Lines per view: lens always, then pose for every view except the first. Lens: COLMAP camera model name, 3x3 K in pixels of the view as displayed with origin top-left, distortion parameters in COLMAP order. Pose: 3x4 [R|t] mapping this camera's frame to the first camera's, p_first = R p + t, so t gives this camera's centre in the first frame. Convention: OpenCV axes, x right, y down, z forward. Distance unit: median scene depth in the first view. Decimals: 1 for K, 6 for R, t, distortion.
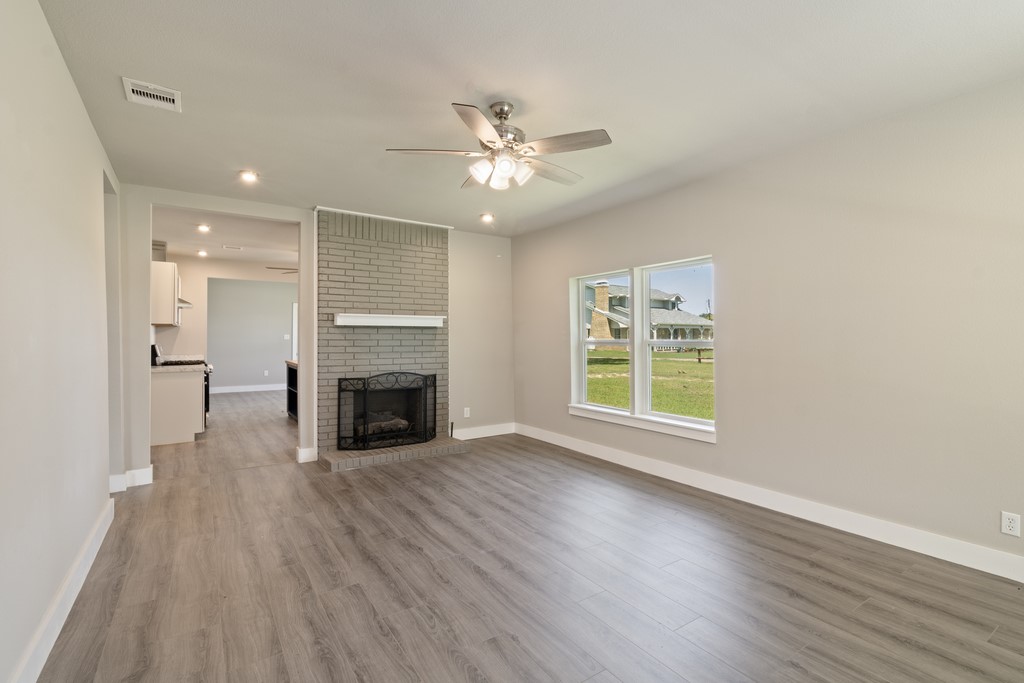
lens RADIAL K [[484.4, 0, 525.0], [0, 484.4, 342.4], [0, 0, 1]] dist [-0.001811, -0.000383]
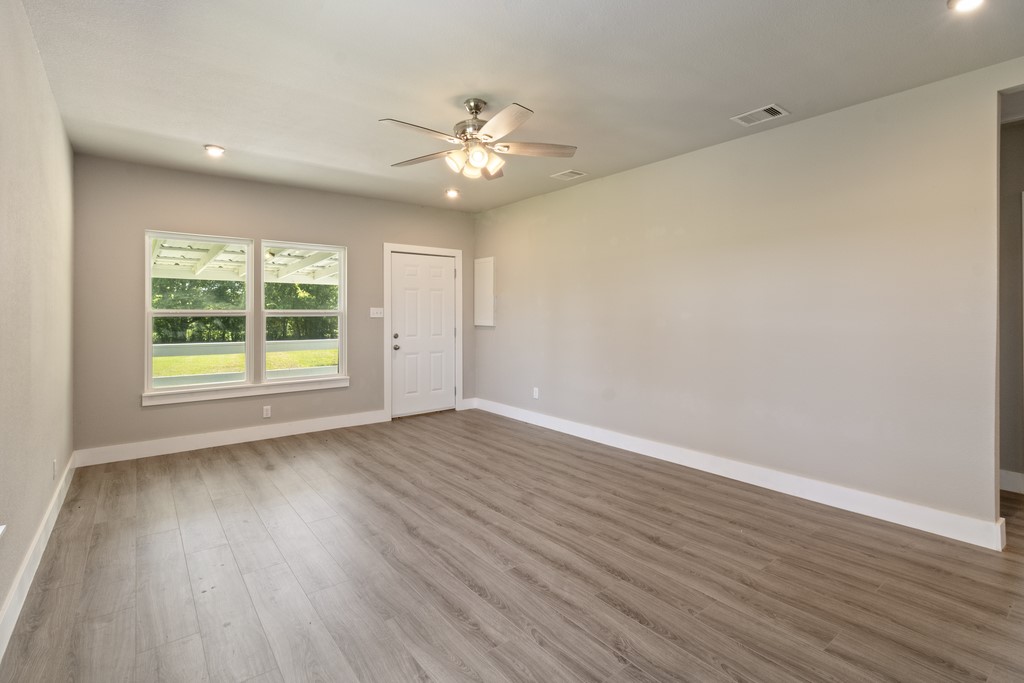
lens RADIAL K [[484.4, 0, 525.0], [0, 484.4, 342.4], [0, 0, 1]] dist [-0.001811, -0.000383]
pose [[-0.996731, 0.007596, -0.080433, -0.065899], [0.002313, 0.997845, 0.065575, -0.014910], [0.080758, 0.065174, -0.994601, 1.907069]]
